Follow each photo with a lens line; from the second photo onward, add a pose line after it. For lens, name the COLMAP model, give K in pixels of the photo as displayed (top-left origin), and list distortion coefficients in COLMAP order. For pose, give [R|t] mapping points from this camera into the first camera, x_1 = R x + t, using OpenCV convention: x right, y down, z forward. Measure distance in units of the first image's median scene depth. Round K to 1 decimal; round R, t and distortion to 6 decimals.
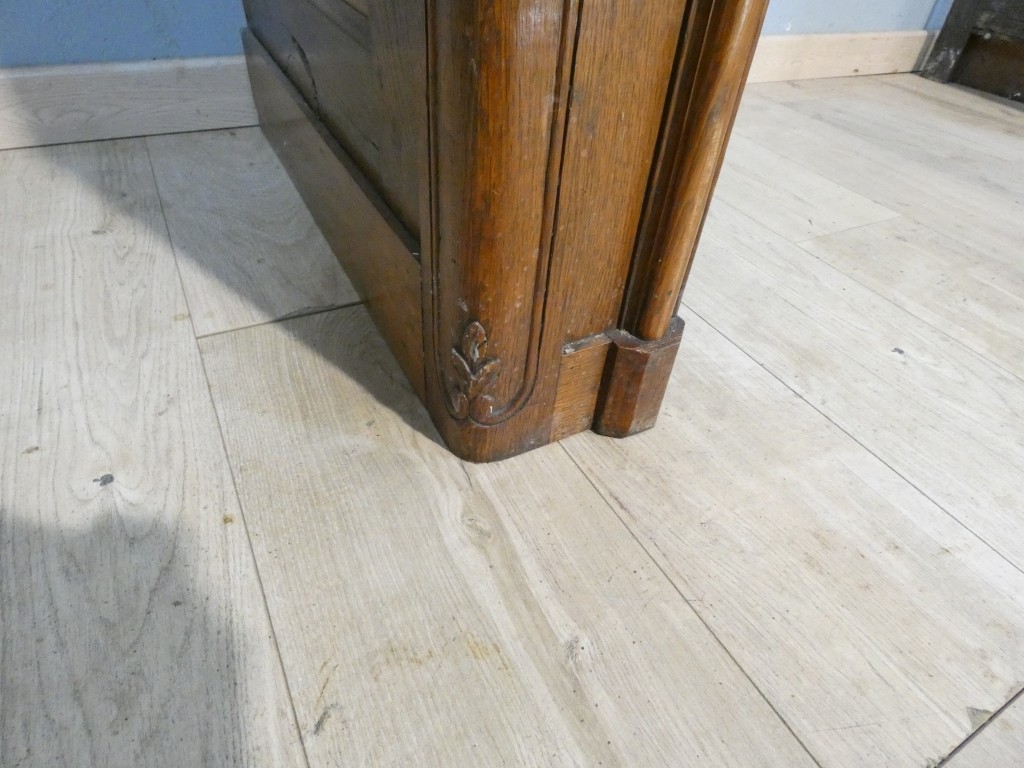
lens RADIAL K [[610.0, 0, 516.0], [0, 610.0, 384.4], [0, 0, 1]] dist [-0.003414, -0.003368]
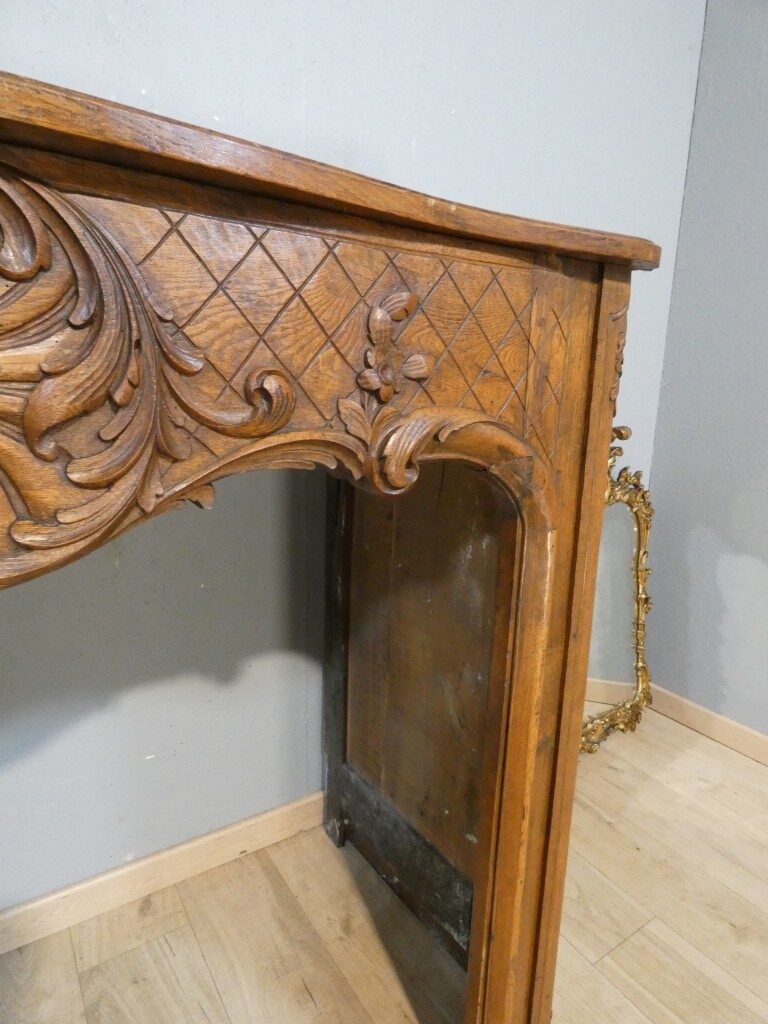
lens RADIAL K [[610.0, 0, 387.2], [0, 610.0, 520.9], [0, 0, 1]] dist [-0.003414, -0.003368]
pose [[0.995337, -0.065480, 0.070827, 1.858723], [0.090168, 0.892432, -0.442081, -1.302455], [-0.034261, 0.446406, 0.894175, -0.494826]]
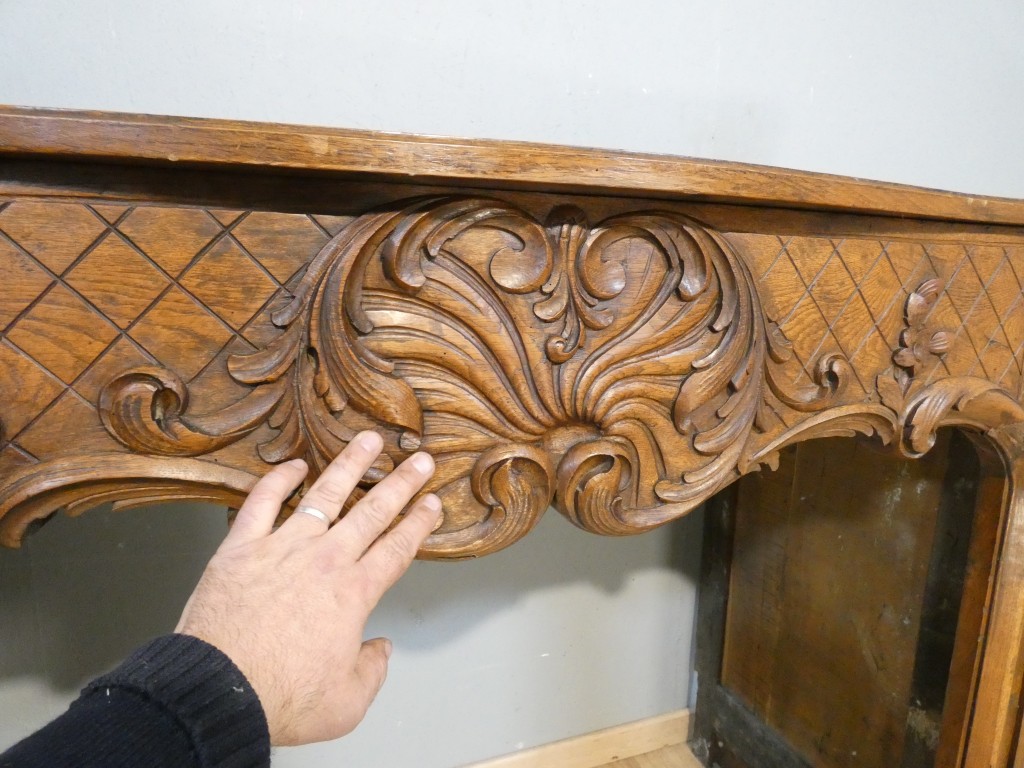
lens RADIAL K [[610.0, 0, 516.0], [0, 610.0, 384.4], [0, 0, 1]] dist [-0.003414, -0.003368]
pose [[0.987215, -0.028427, -0.156842, 1.387914], [-0.053786, 0.866848, -0.495662, -1.317866], [0.150048, 0.497761, 0.854236, -0.739716]]
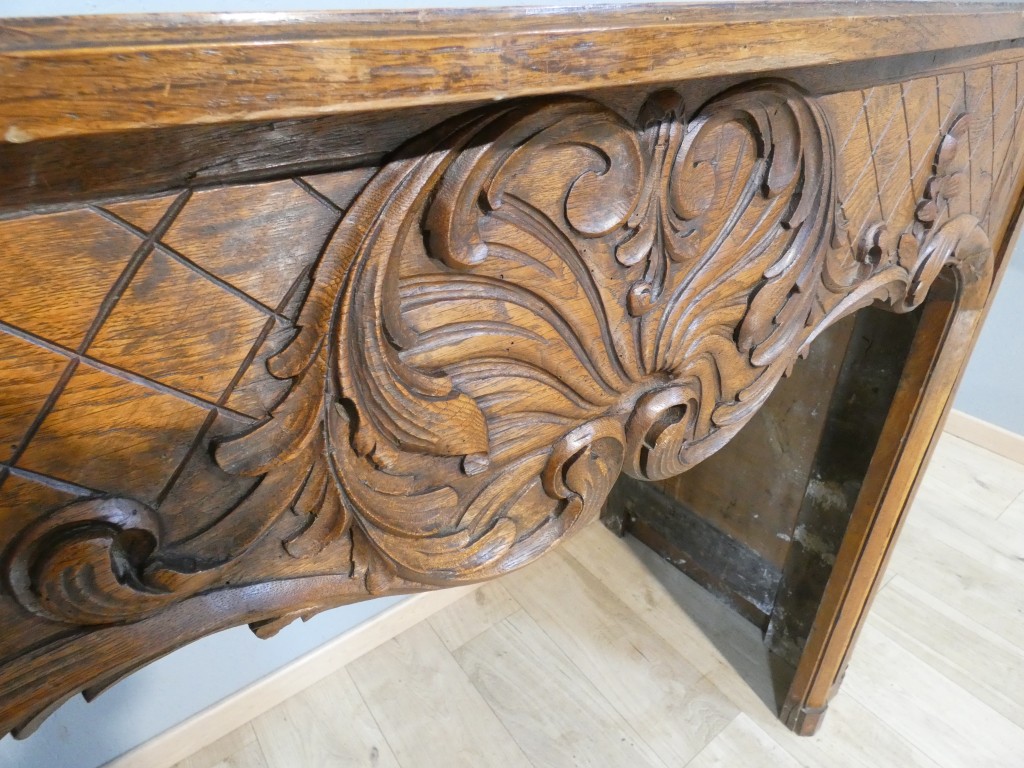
lens RADIAL K [[610.0, 0, 516.0], [0, 610.0, 384.4], [0, 0, 1]] dist [-0.003414, -0.003368]
pose [[0.986521, -0.147756, 0.070314, 1.127700], [0.156358, 0.977897, -0.138816, -1.633823], [-0.048249, 0.147939, 0.987819, -0.631363]]
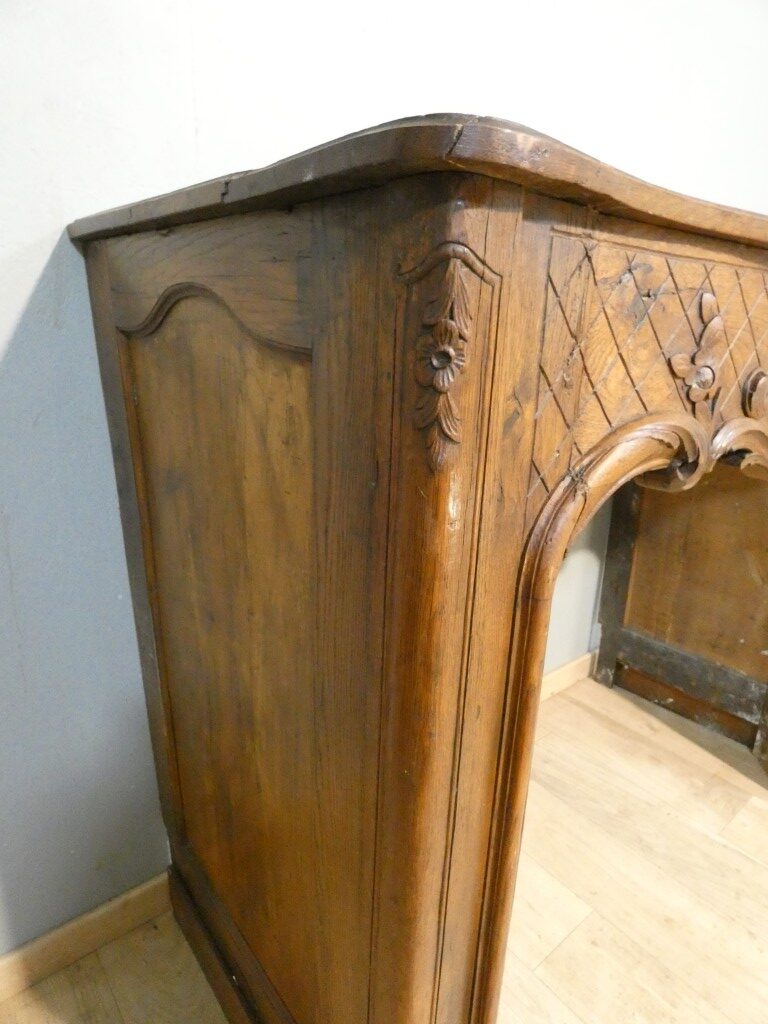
lens RADIAL K [[618.2, 0, 386.7], [0, 618.2, 522.8], [0, 0, 1]] dist [-0.001583, -0.003273]
pose [[0.980683, -0.098641, 0.168910, -0.112995], [0.153780, 0.922463, -0.354139, -1.035974], [-0.120880, 0.373273, 0.919813, -1.170192]]
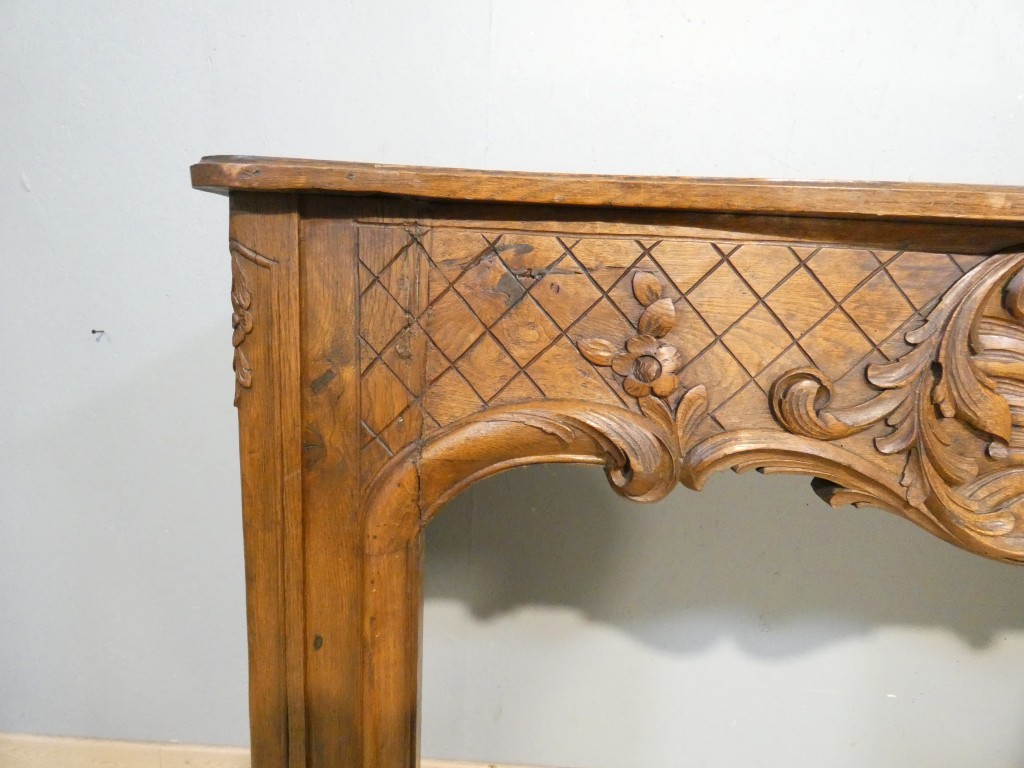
lens RADIAL K [[618.2, 0, 512.0], [0, 618.2, 384.0], [0, 0, 1]] dist [-0.001583, -0.003273]
pose [[0.864209, 0.050690, -0.500572, 0.946272], [-0.309439, 0.838044, -0.449365, -1.083452], [0.396724, 0.543242, 0.739931, -1.068778]]
